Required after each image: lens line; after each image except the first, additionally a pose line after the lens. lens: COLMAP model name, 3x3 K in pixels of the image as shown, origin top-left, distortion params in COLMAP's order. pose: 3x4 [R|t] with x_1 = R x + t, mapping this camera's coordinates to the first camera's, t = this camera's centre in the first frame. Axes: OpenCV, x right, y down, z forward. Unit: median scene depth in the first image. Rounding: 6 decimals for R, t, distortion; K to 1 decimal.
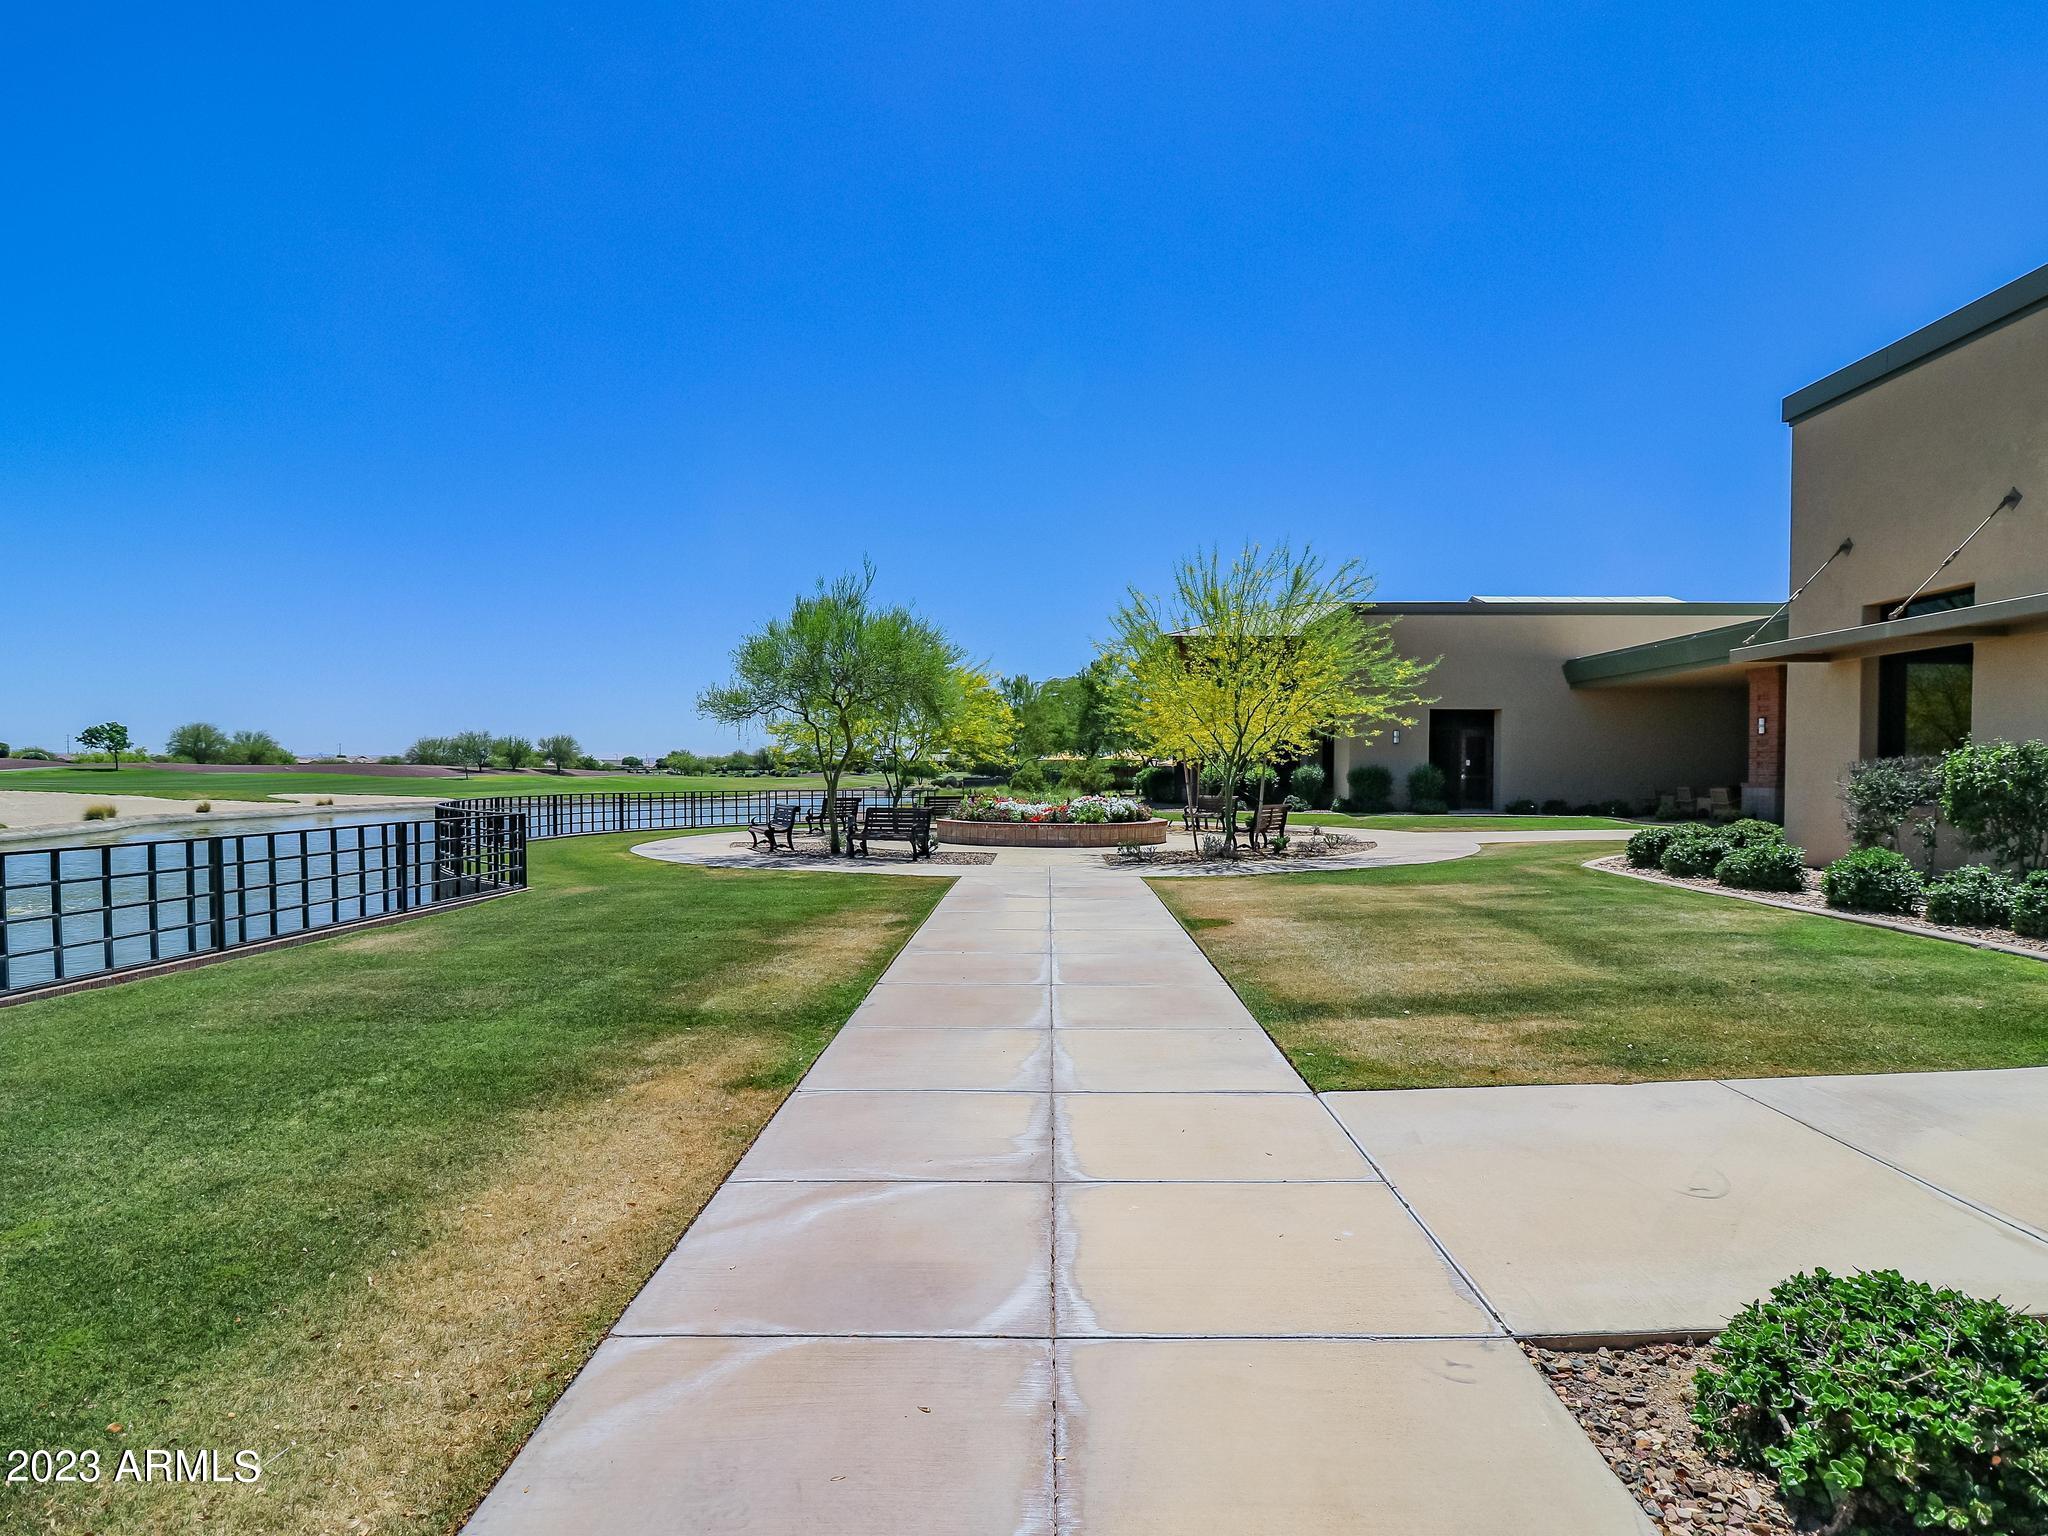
lens RADIAL K [[1202.6, 0, 1044.1], [0, 1202.6, 776.9], [0, 0, 1]] dist [-0.003406, -0.004293]
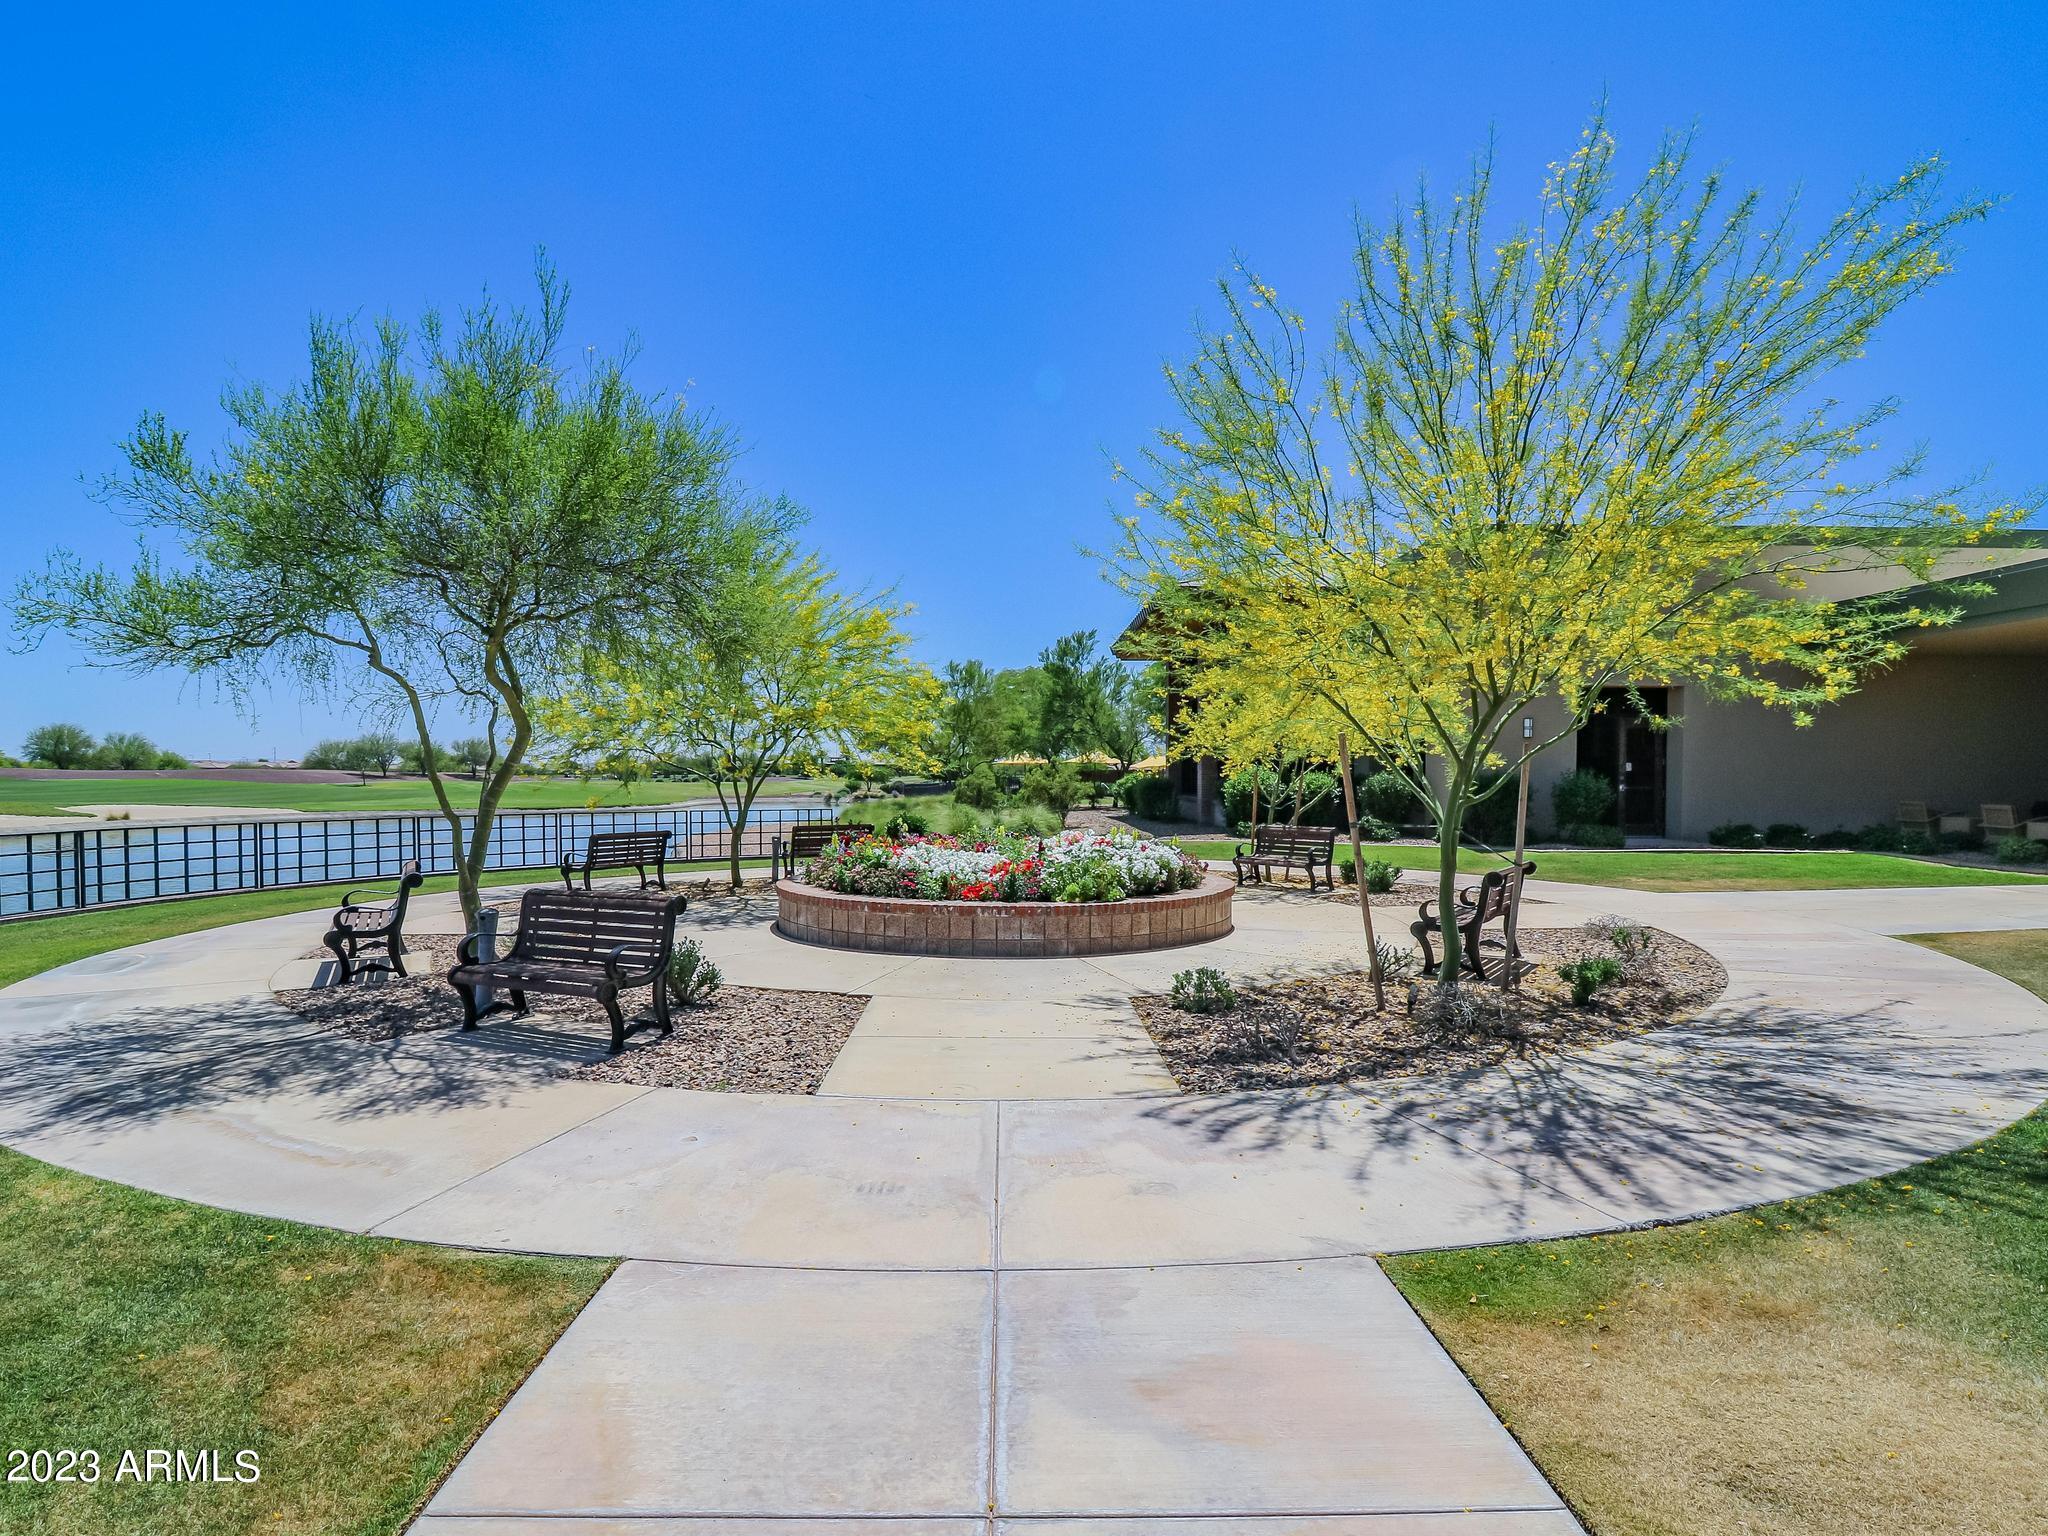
lens RADIAL K [[1134.3, 0, 1022.1], [0, 1134.3, 777.5], [0, 0, 1]] dist [-0.002949, -0.001023]
pose [[0.999836, -0.002050, 0.017971, 0.002071], [0.002075, 0.999997, -0.001372, -0.003698], [-0.017968, 0.001409, 0.999838, 0.245567]]
